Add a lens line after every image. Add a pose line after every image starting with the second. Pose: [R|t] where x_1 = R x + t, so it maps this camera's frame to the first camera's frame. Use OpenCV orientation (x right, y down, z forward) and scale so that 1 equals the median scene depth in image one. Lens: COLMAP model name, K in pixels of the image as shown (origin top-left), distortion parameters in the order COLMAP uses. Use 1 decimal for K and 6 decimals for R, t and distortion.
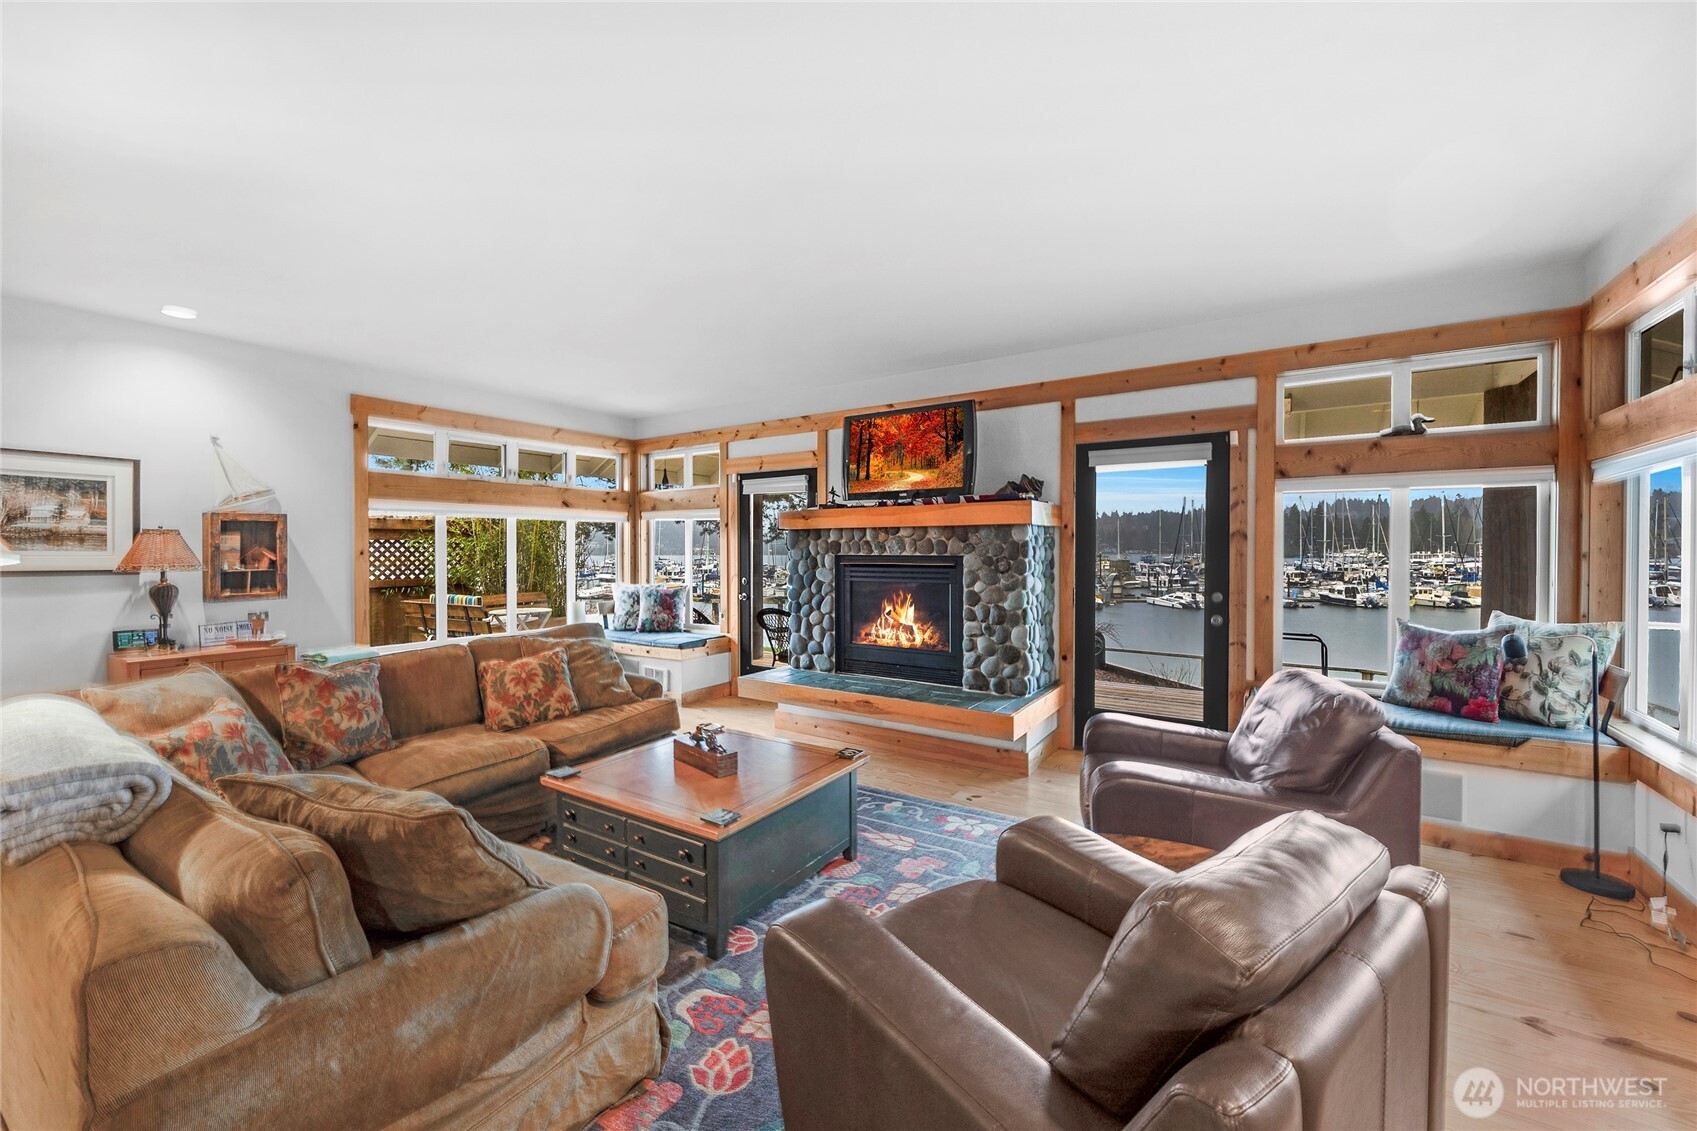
lens RADIAL K [[698.0, 0, 848.5], [0, 698.0, 565.5], [0, 0, 1]] dist [0.001722, 0.000441]
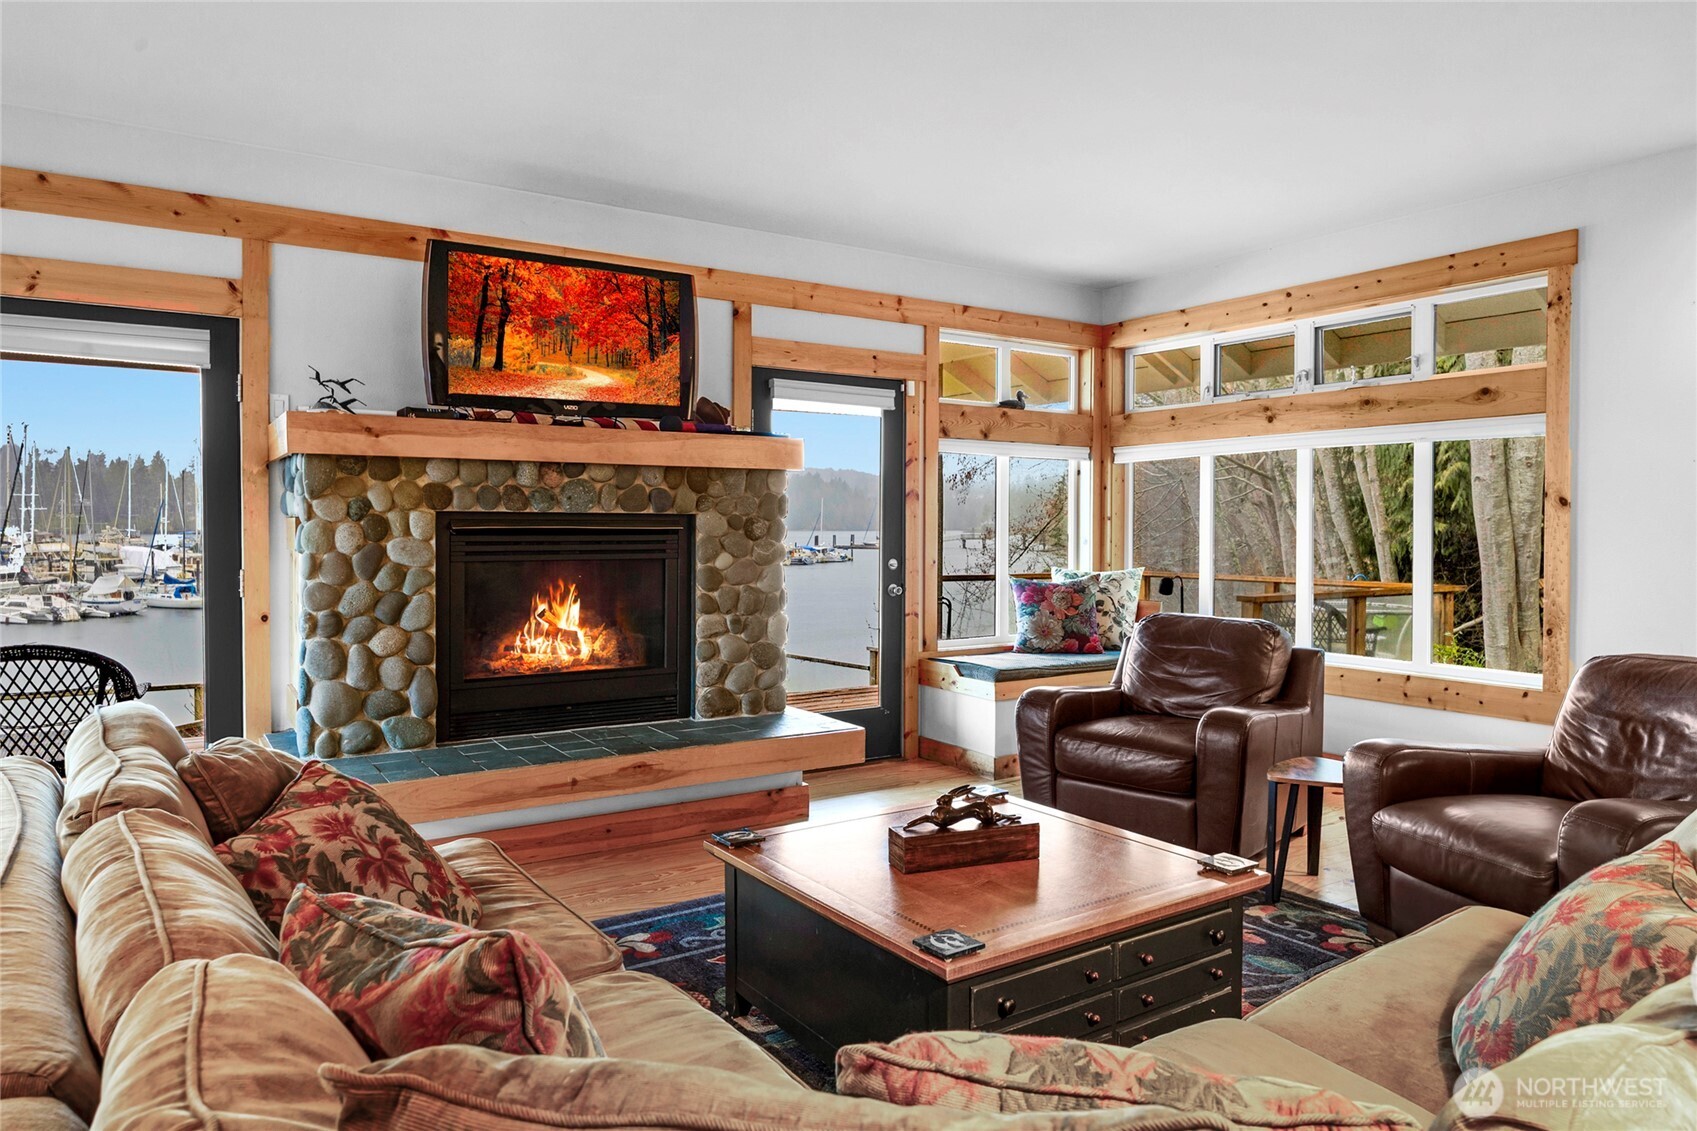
lens RADIAL K [[1063.7, 0, 860.5], [0, 1063.7, 541.7], [0, 0, 1]] dist [-0.004497, -0.003115]
pose [[0.382927, -0.011338, 0.923709, -0.663949], [0.016054, 0.999855, 0.005617, 0.008091], [-0.923639, 0.012678, 0.383054, 0.464659]]
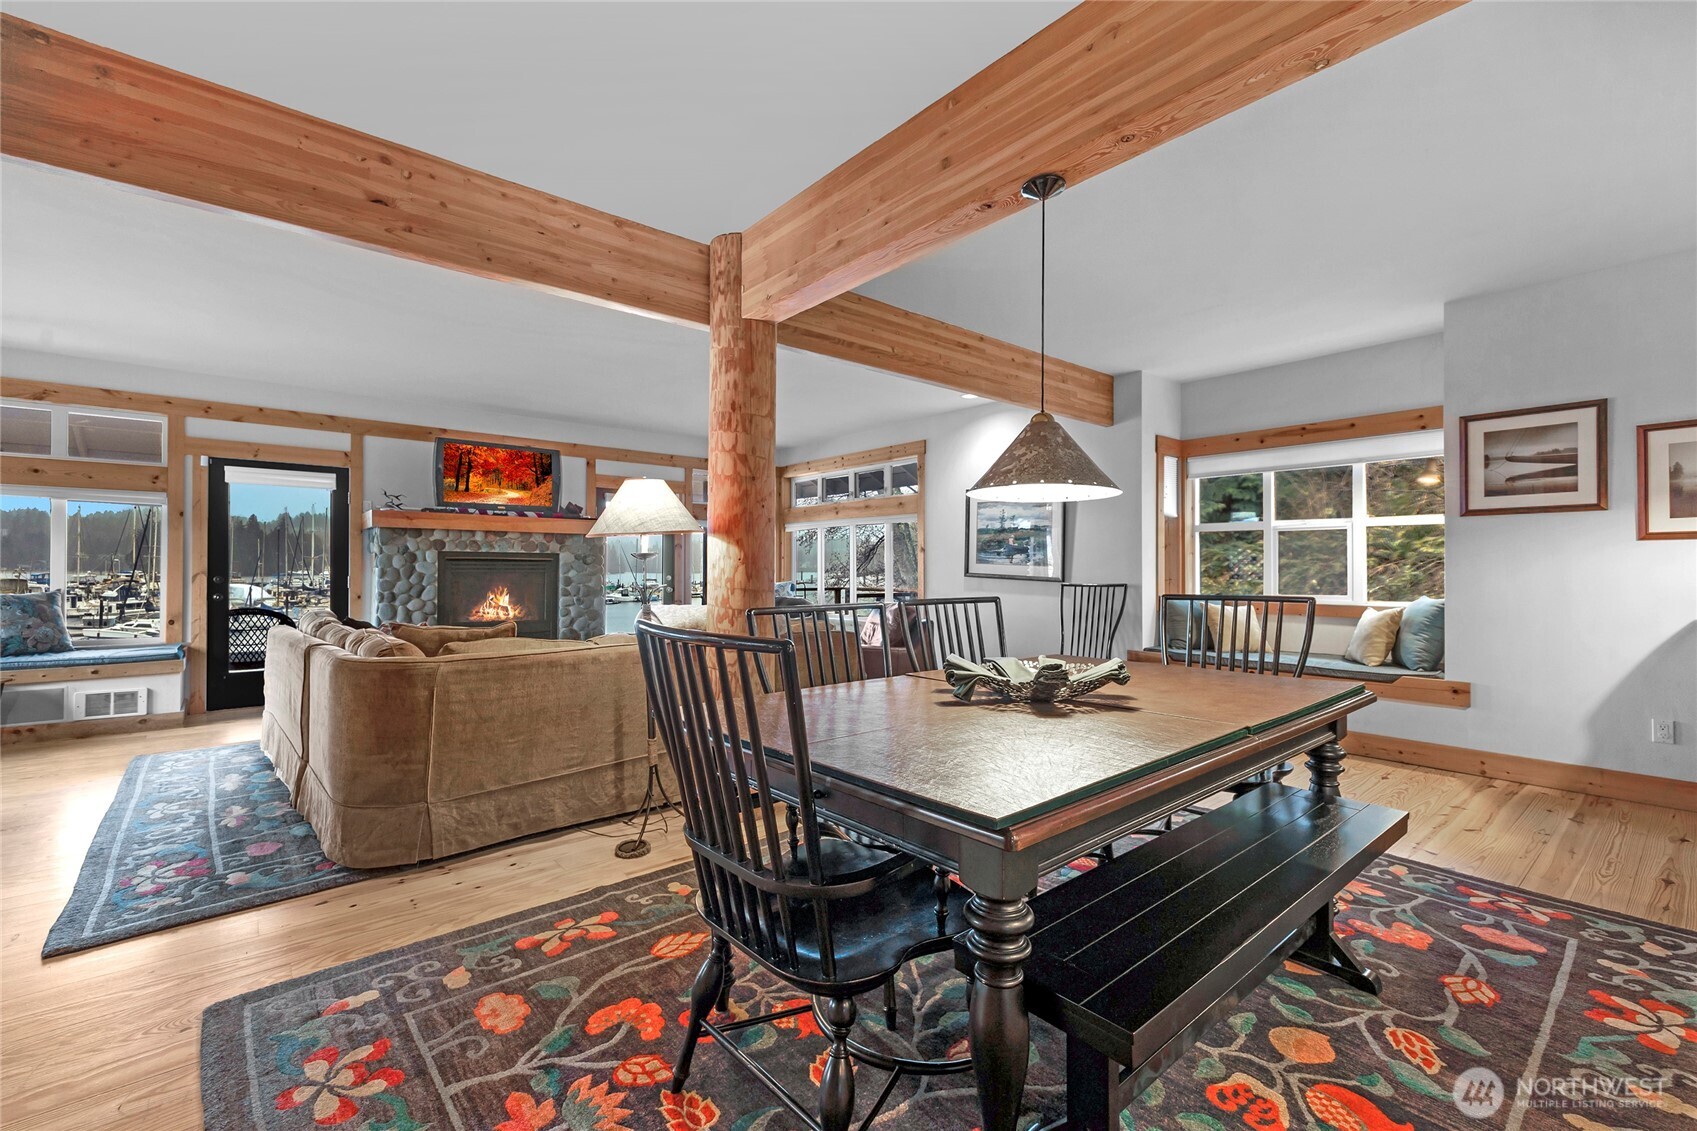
lens RADIAL K [[698.0, 0, 848.5], [0, 698.0, 565.5], [0, 0, 1]] dist [0.001722, 0.000441]
pose [[0.270756, 0.007601, 0.962618, -1.073567], [0.017218, 0.999771, -0.012737, 0.040817], [-0.962494, 0.020023, 0.270563, -0.004167]]
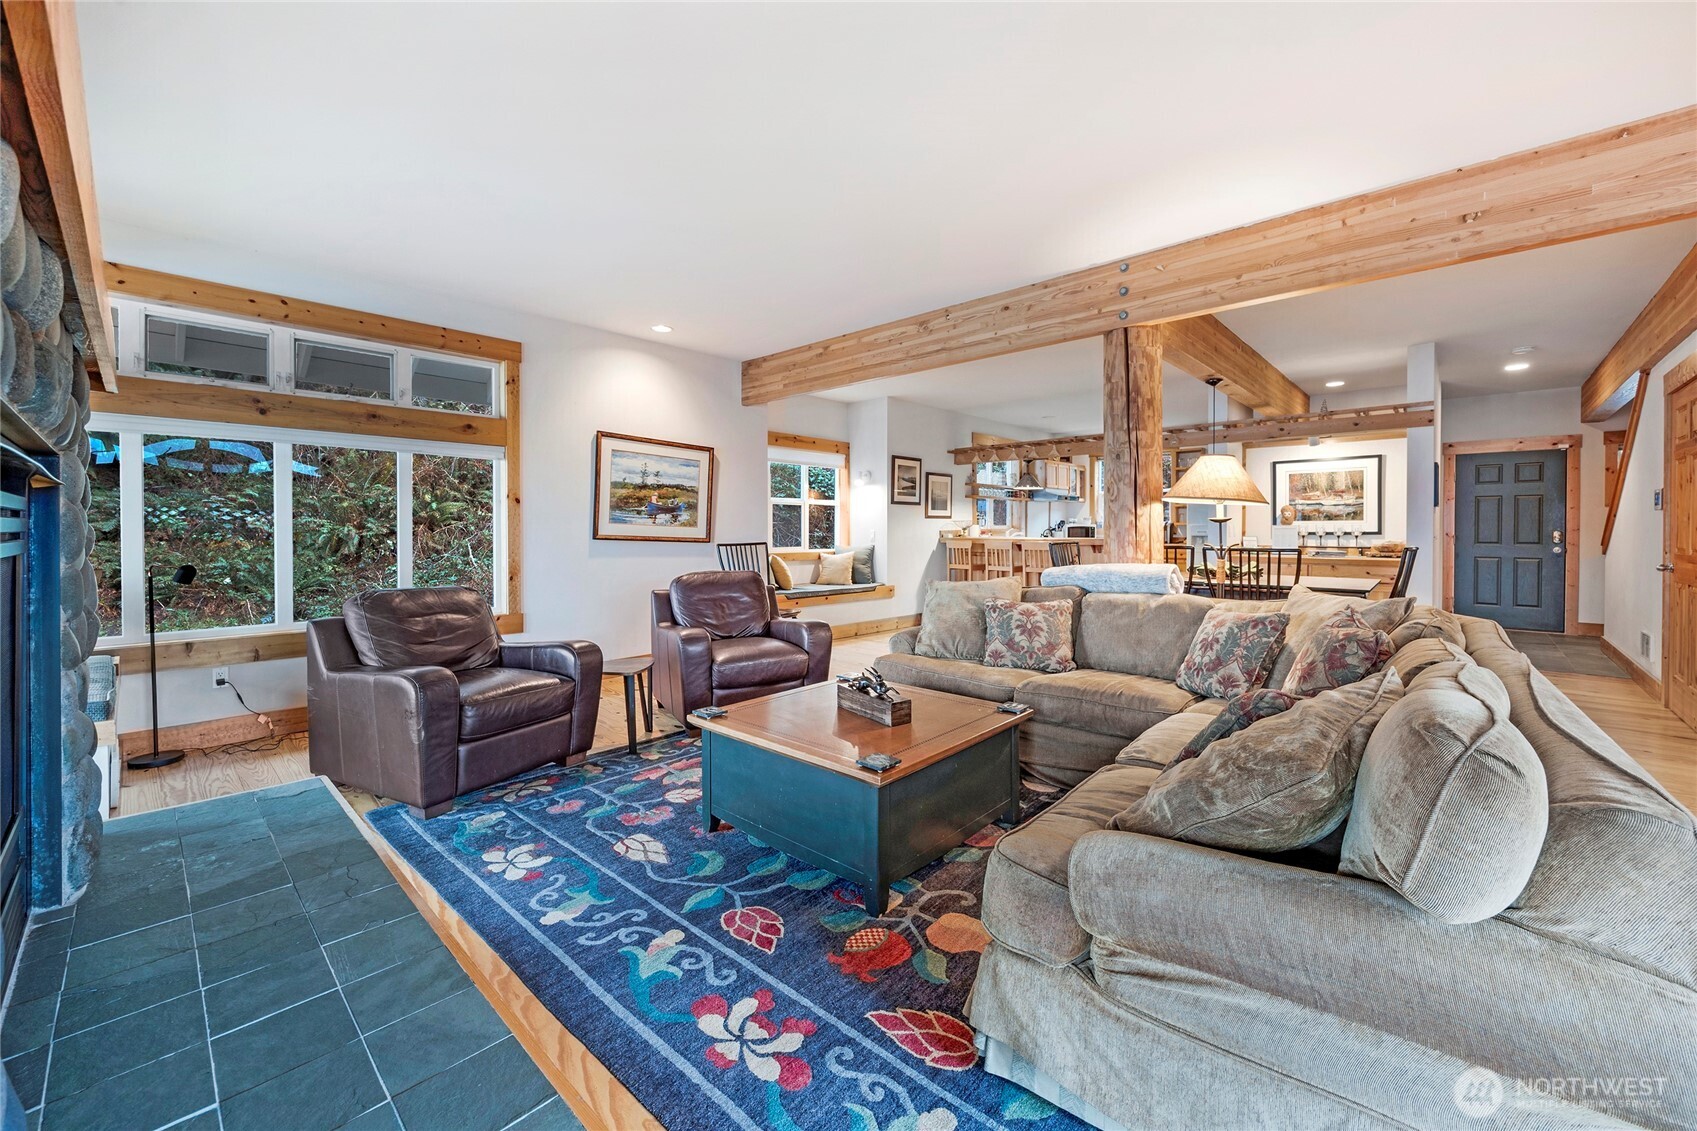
lens RADIAL K [[673.9, 0, 843.8], [0, 673.9, 535.1], [0, 0, 1]] dist [0.000313, 0.000060]
pose [[-0.986900, 0.000792, 0.161329, -0.199329], [0.005109, 0.999640, 0.026347, 0.015208], [-0.161250, 0.026826, -0.986549, 1.183768]]
